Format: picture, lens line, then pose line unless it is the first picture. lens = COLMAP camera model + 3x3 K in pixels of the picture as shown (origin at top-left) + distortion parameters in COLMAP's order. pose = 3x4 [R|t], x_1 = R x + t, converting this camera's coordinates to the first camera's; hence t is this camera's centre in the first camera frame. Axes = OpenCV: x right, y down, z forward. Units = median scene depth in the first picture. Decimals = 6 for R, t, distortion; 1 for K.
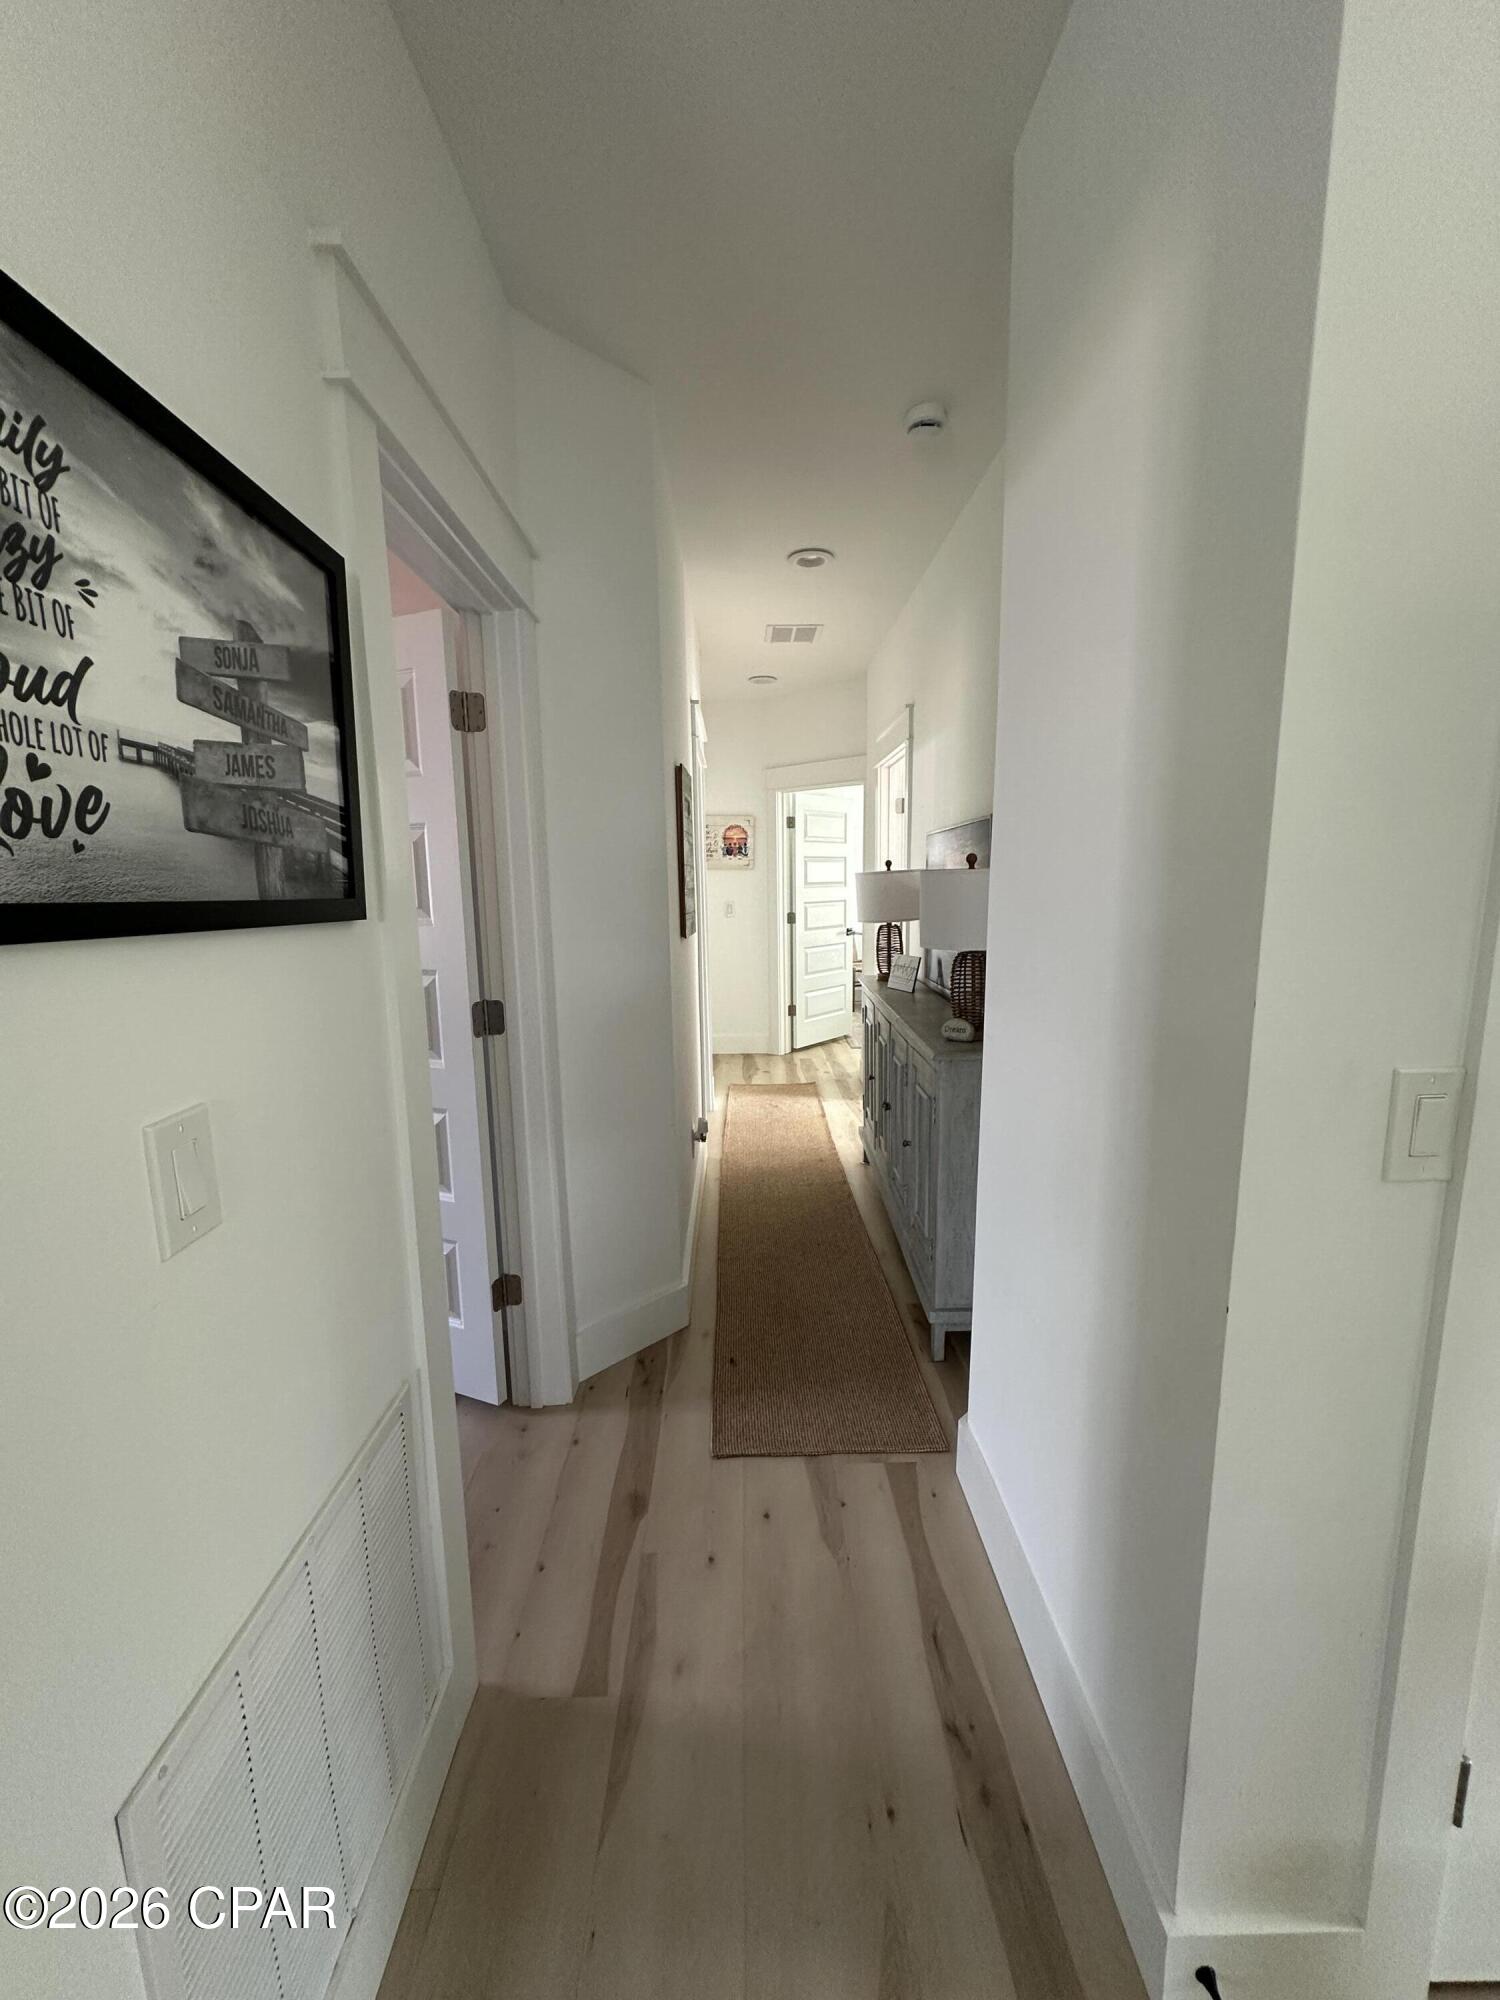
lens RADIAL K [[794.1, 0, 739.9], [0, 794.1, 1002.6], [0, 0, 1]] dist [-0.004284, 0.000602]
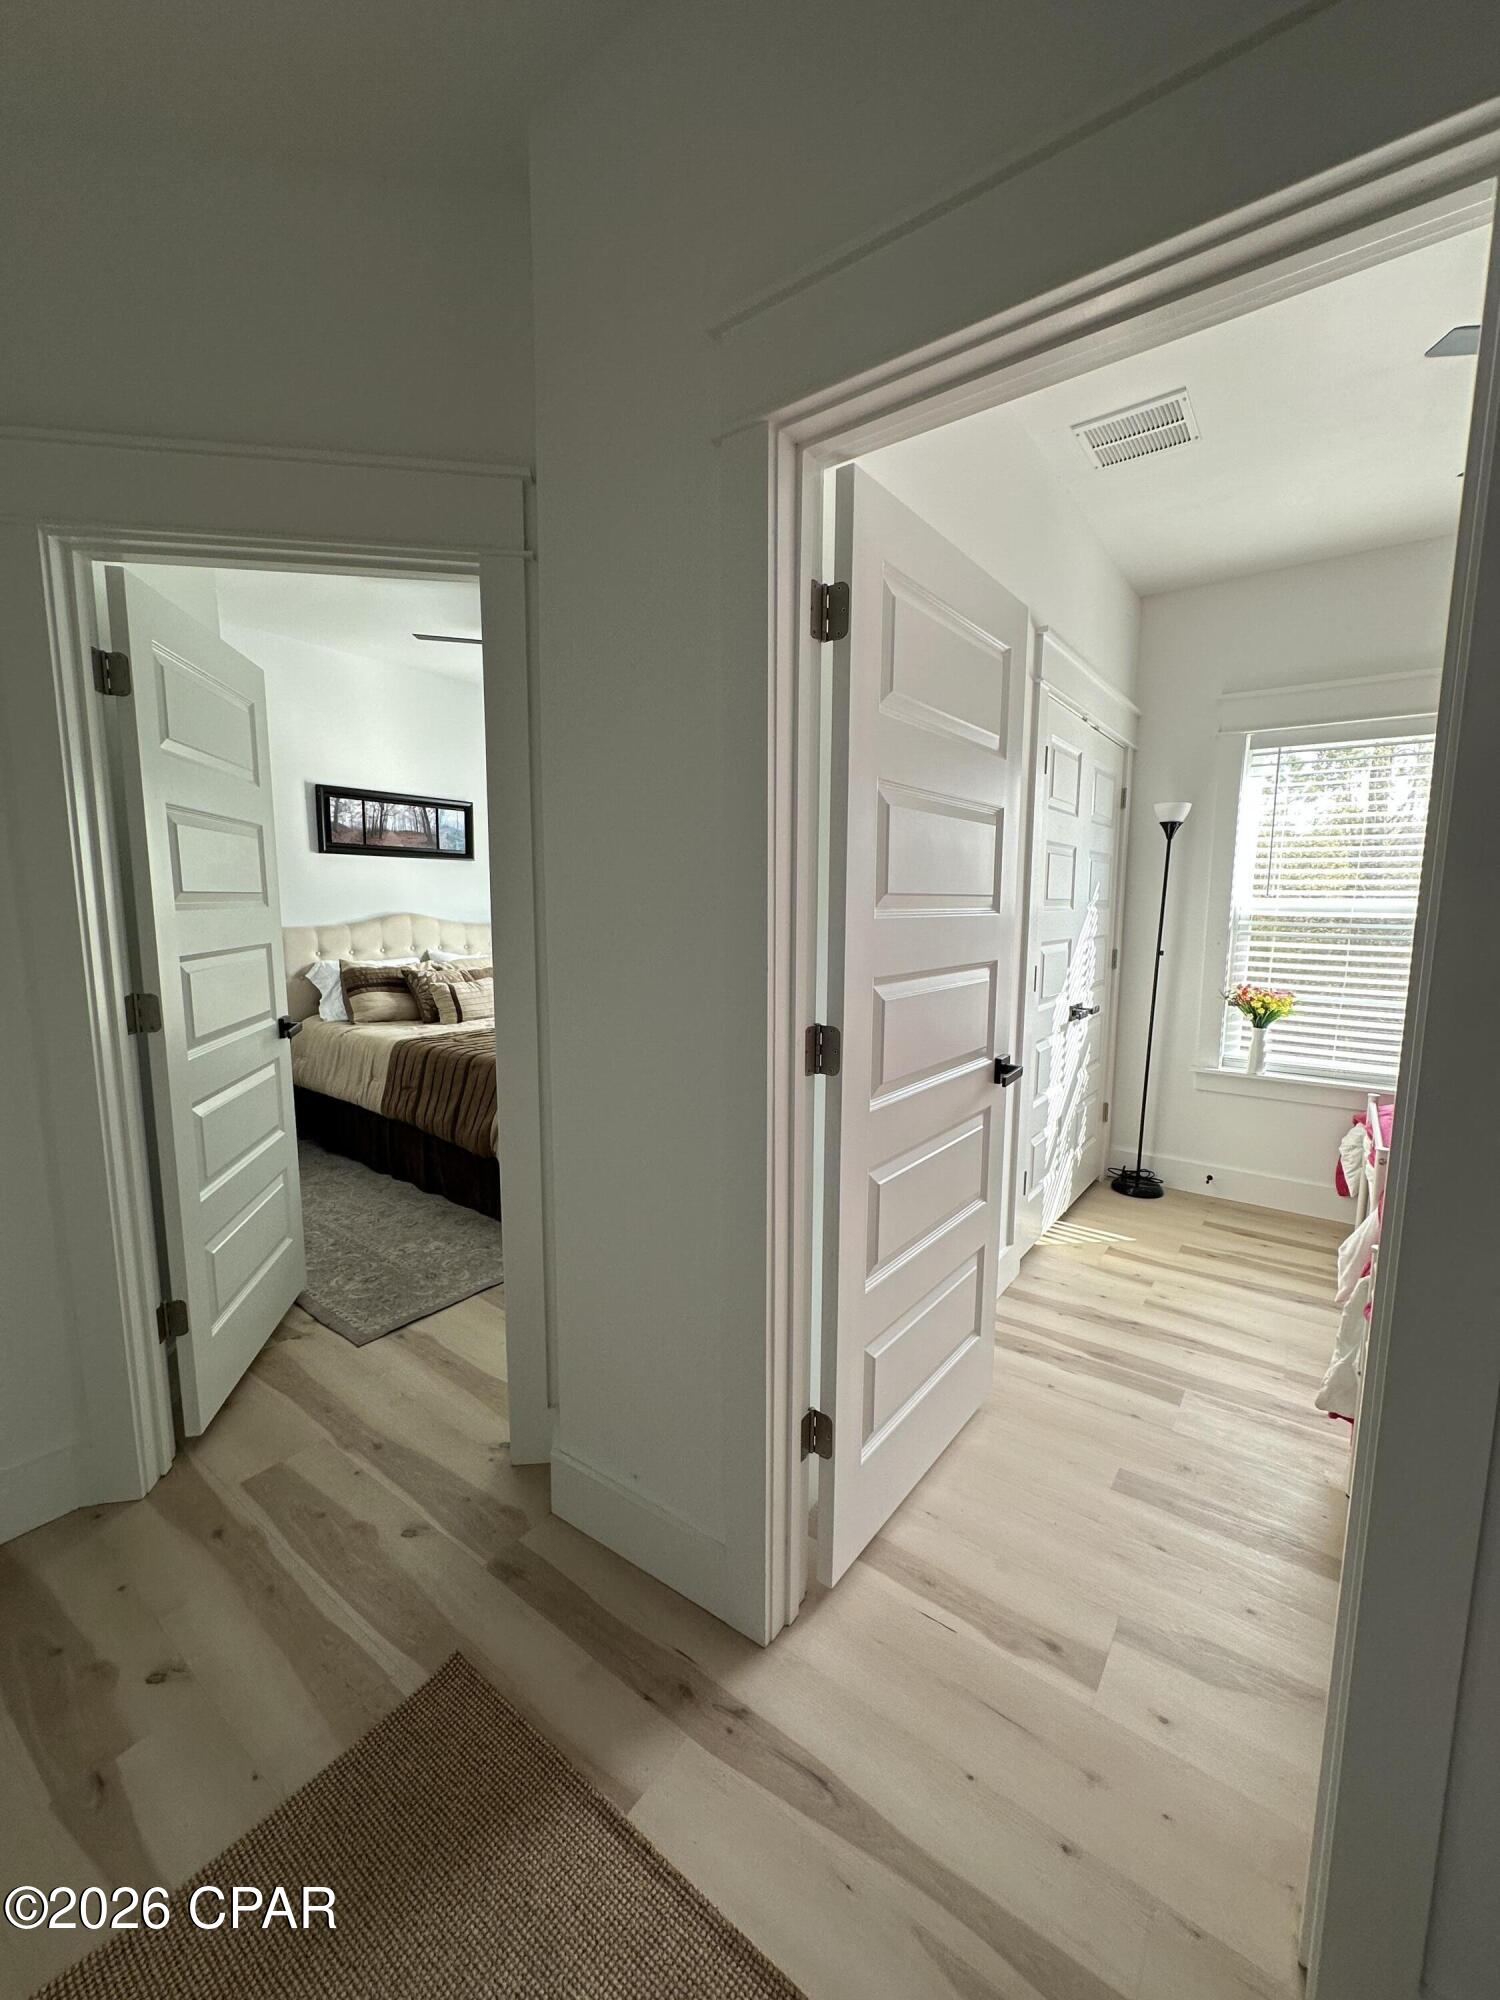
lens RADIAL K [[794.1, 0, 751.4], [0, 794.1, 998.8], [0, 0, 1]] dist [-0.004284, 0.000602]
pose [[0.600353, -0.083312, 0.795384, -0.030232], [0.108913, 0.993810, 0.021889, -0.094008], [-0.792284, 0.073487, 0.605711, 0.652561]]
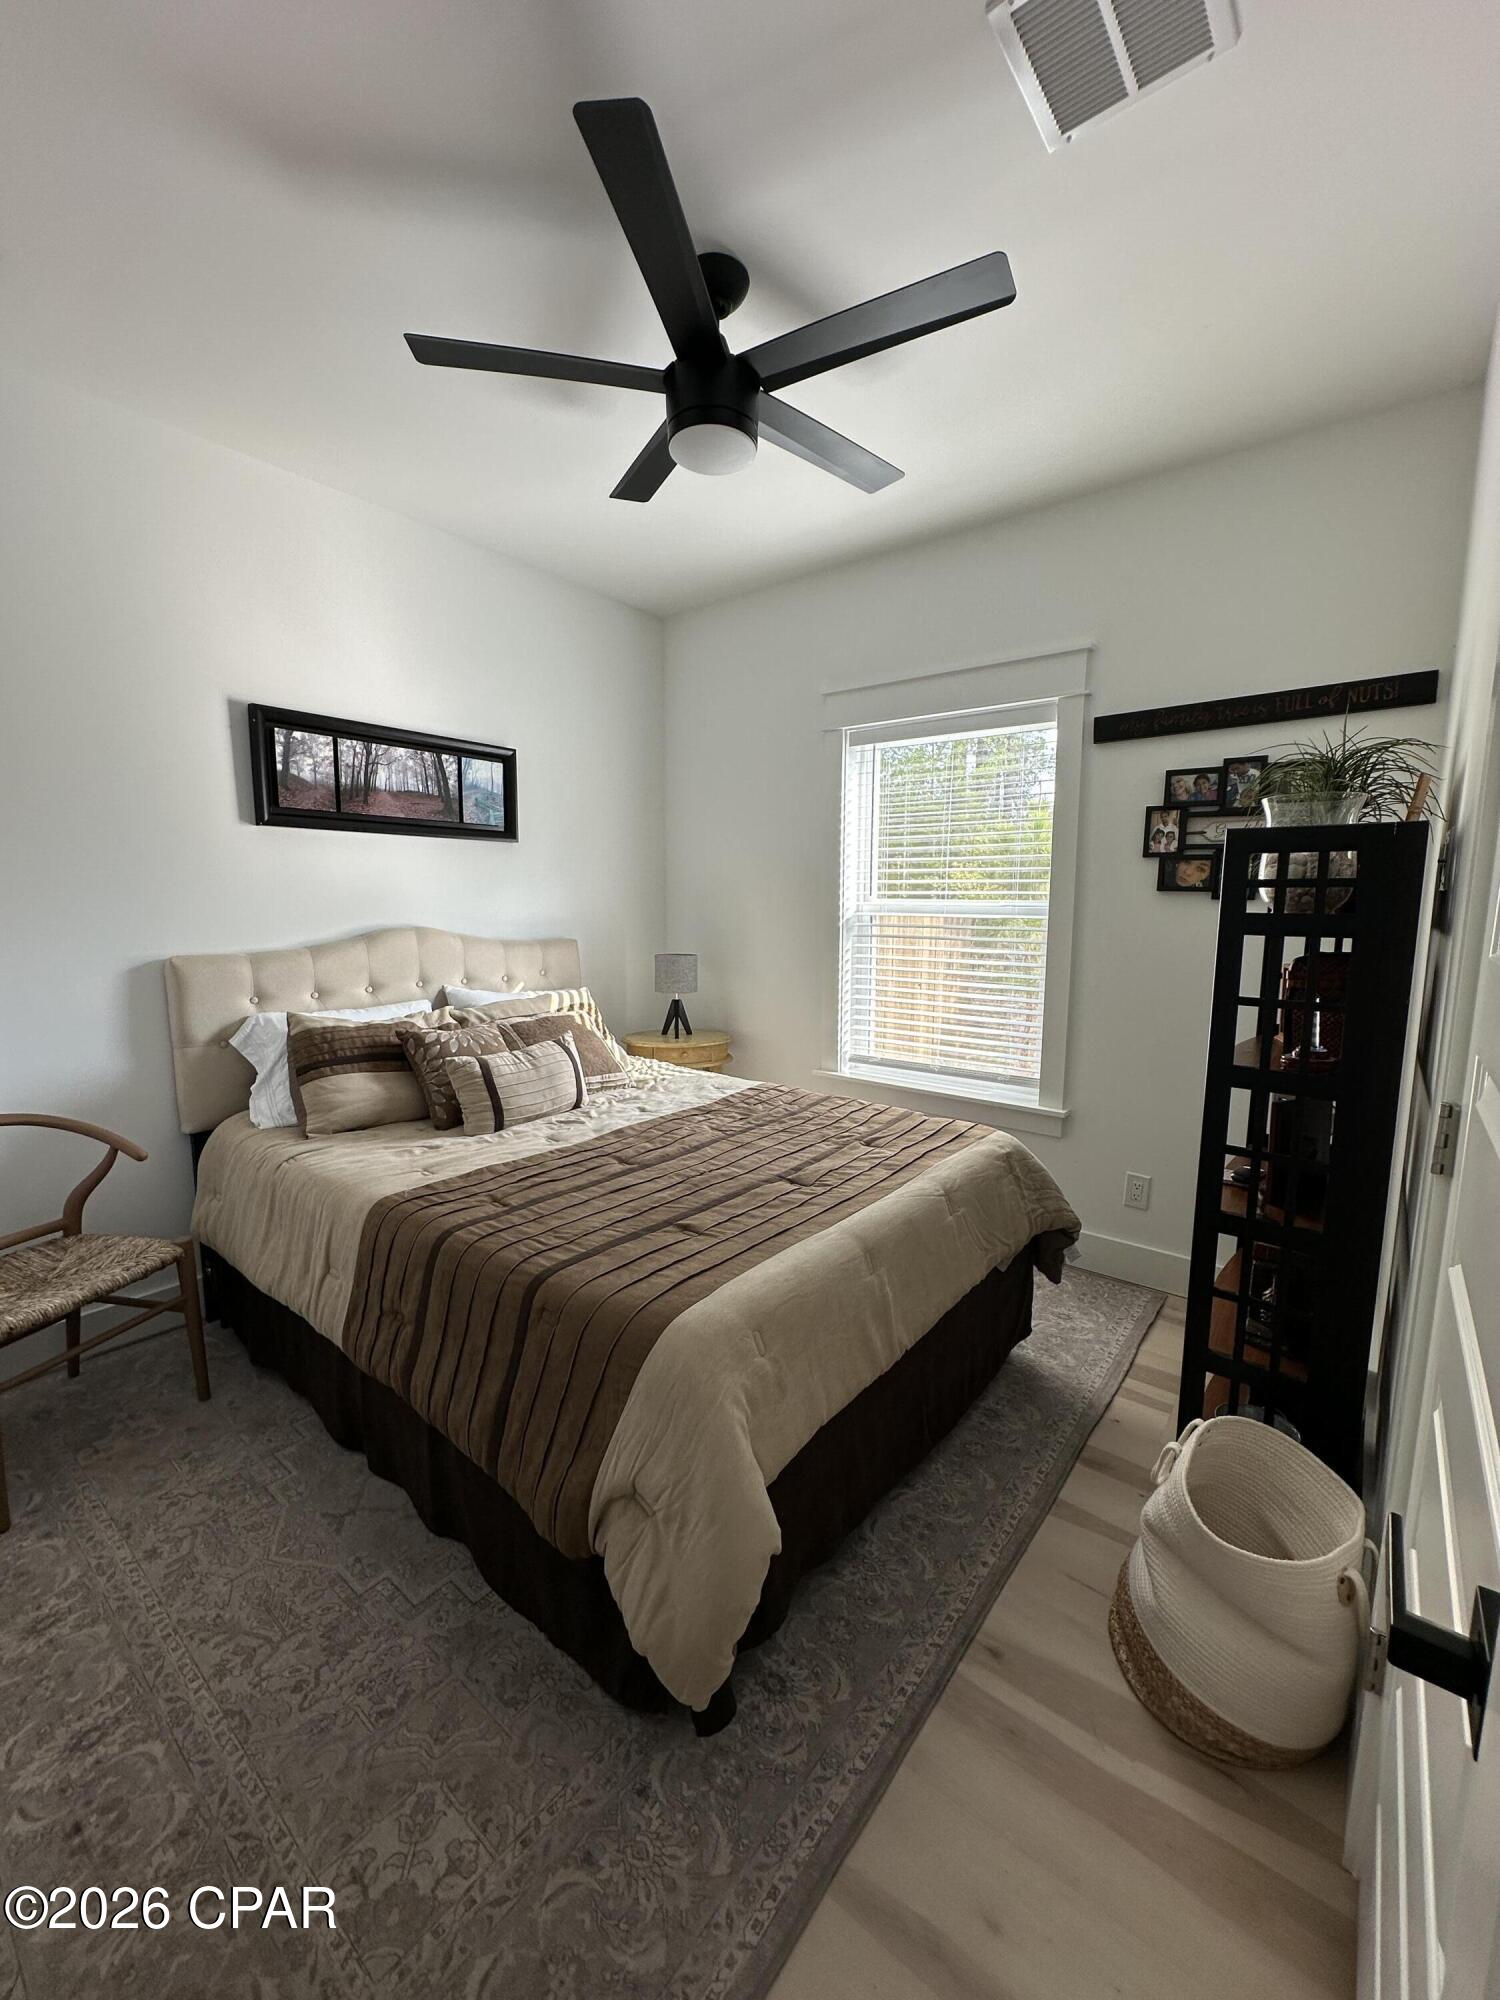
lens RADIAL K [[794.1, 0, 752.8], [0, 794.1, 998.2], [0, 0, 1]] dist [-0.004284, 0.000602]
pose [[0.622289, -0.085506, 0.778104, 0.053013], [0.108183, 0.993872, 0.022697, -0.117129], [-0.775276, 0.070054, 0.627725, 0.783552]]
